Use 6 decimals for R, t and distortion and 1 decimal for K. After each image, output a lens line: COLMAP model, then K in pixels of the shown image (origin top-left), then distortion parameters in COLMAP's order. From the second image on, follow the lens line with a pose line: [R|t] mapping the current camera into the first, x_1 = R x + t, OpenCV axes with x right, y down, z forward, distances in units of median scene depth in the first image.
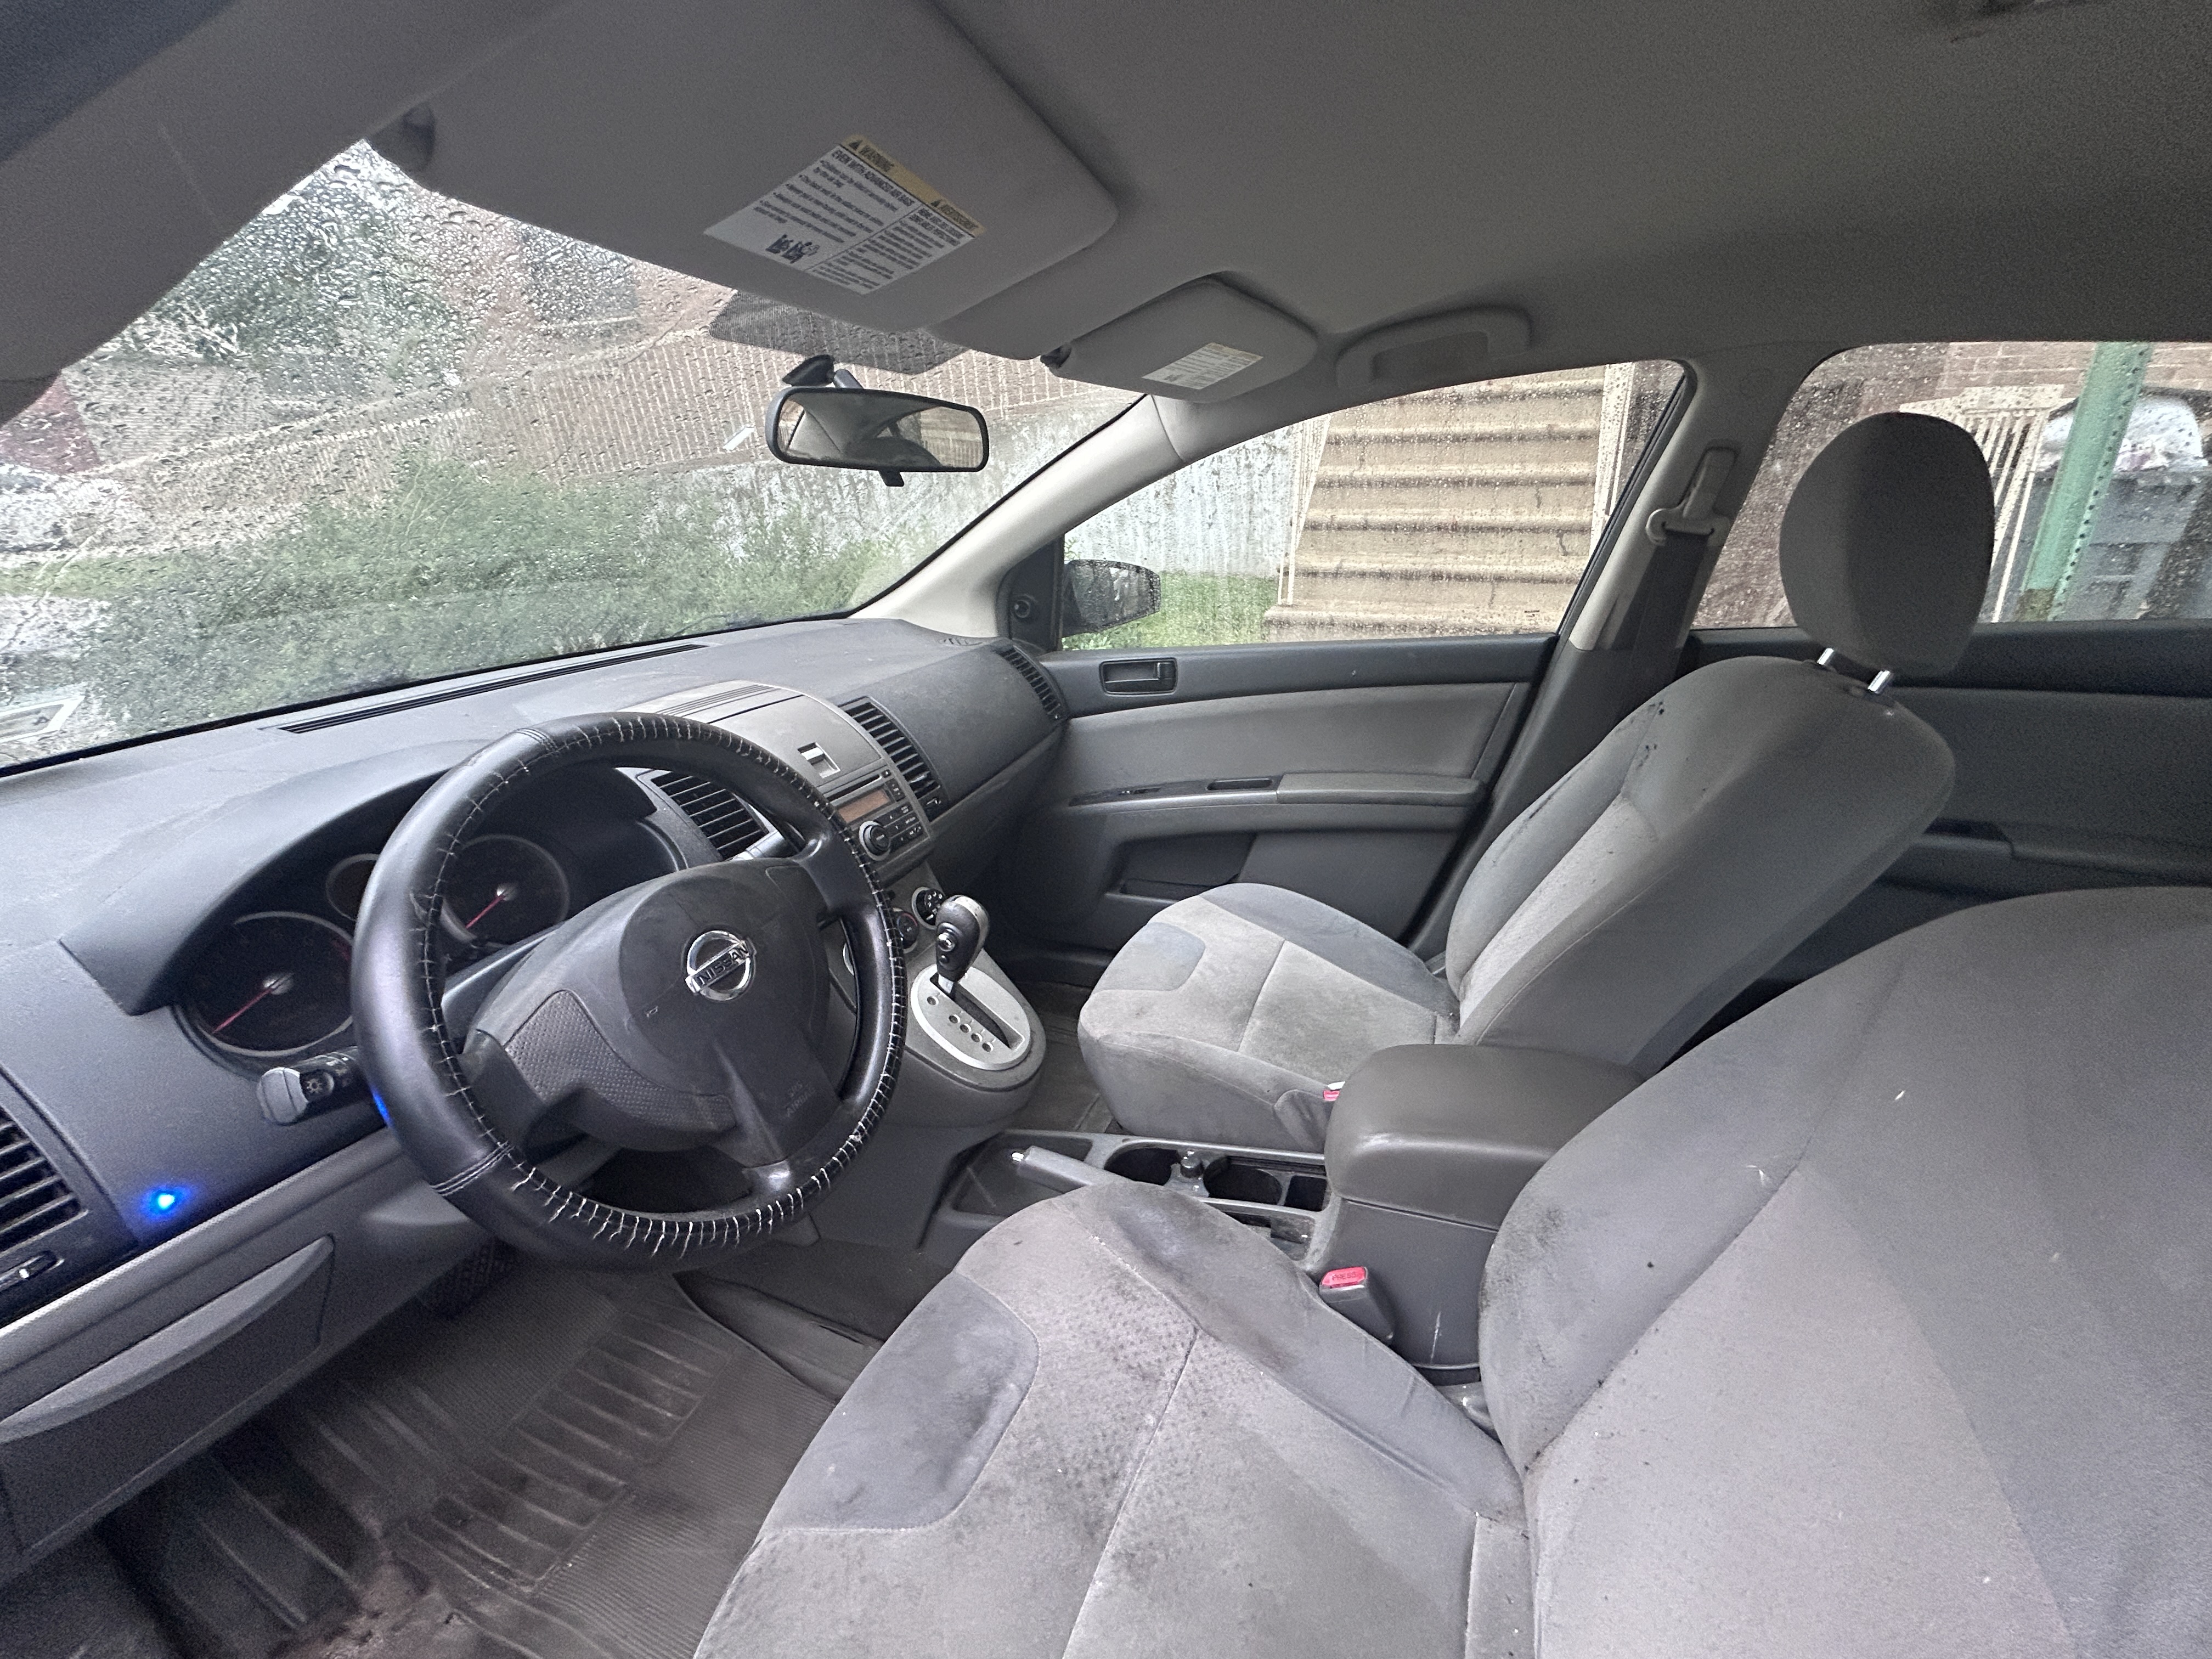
lens RADIAL K [[892.1, 0, 1106.0], [0, 892.1, 829.5], [0, 0, 1]] dist [-0.000076, -0.000109]
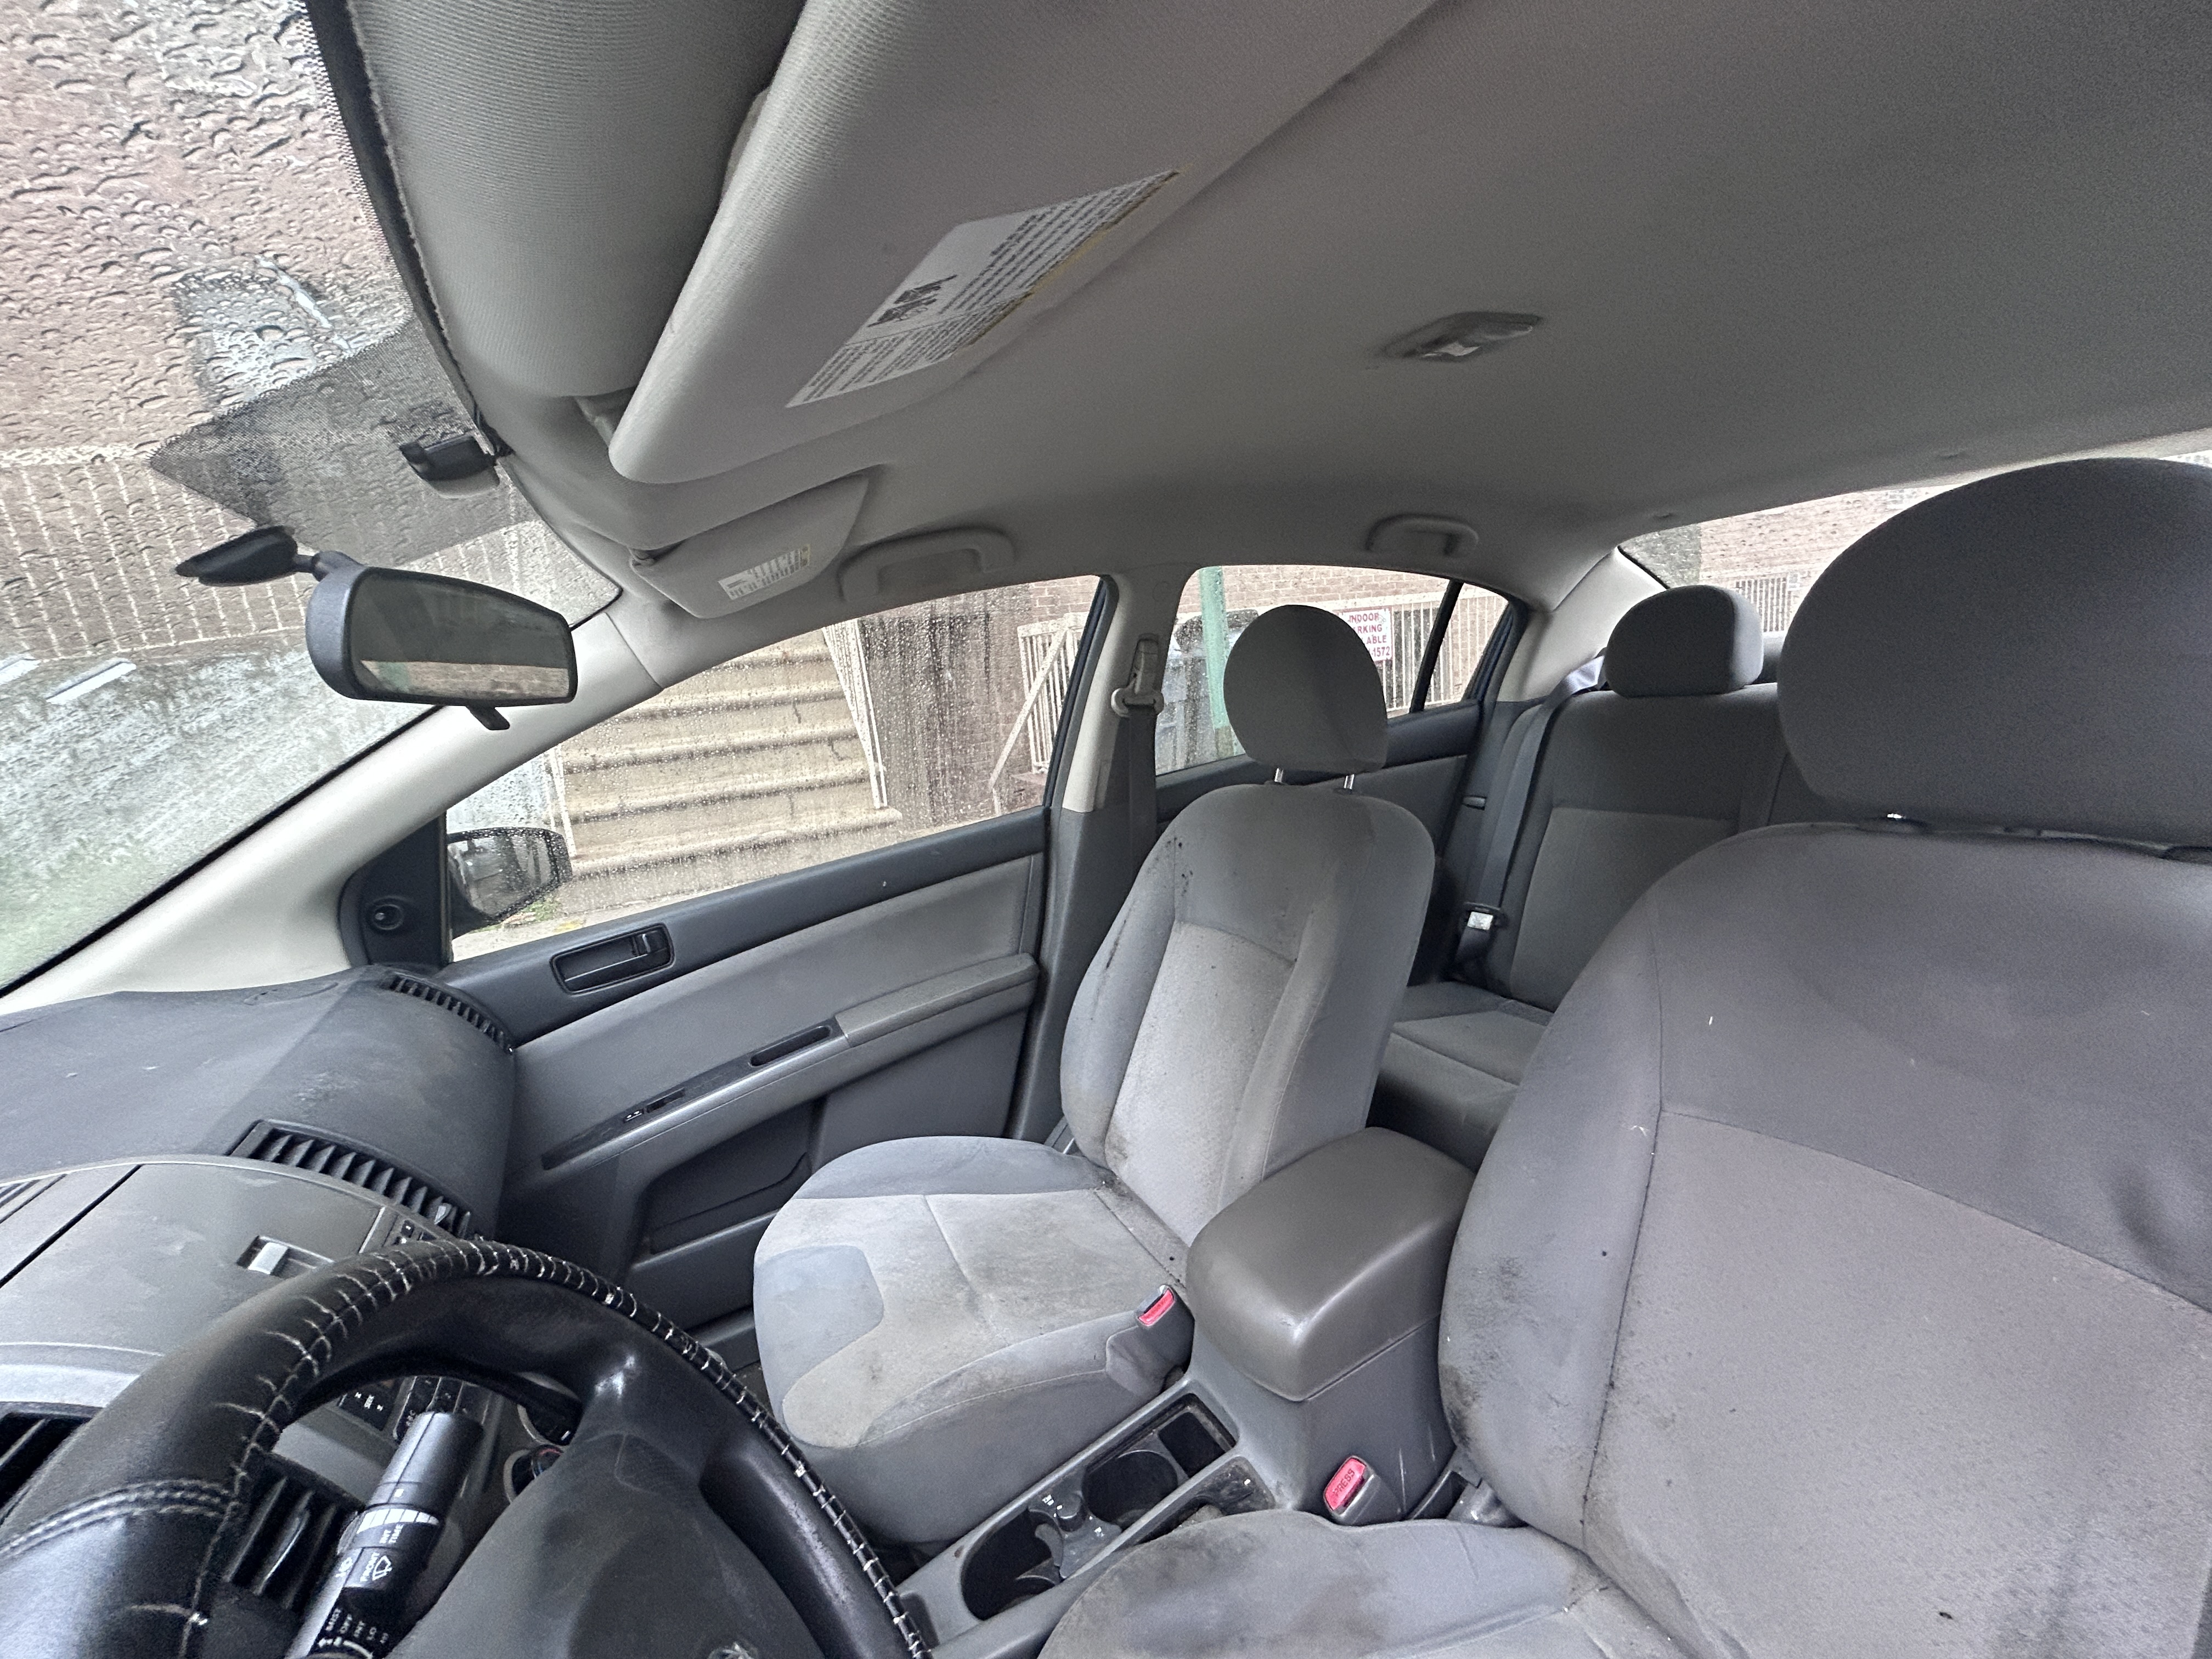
lens RADIAL K [[894.5, 0, 1106.0], [0, 894.5, 829.5], [0, 0, 1]] dist [0.001281, 0.000140]
pose [[0.662537, -0.191222, 0.724209, -0.240998], [0.357231, 0.930486, -0.081123, -0.071546], [-0.658354, 0.312457, 0.684792, 0.192282]]
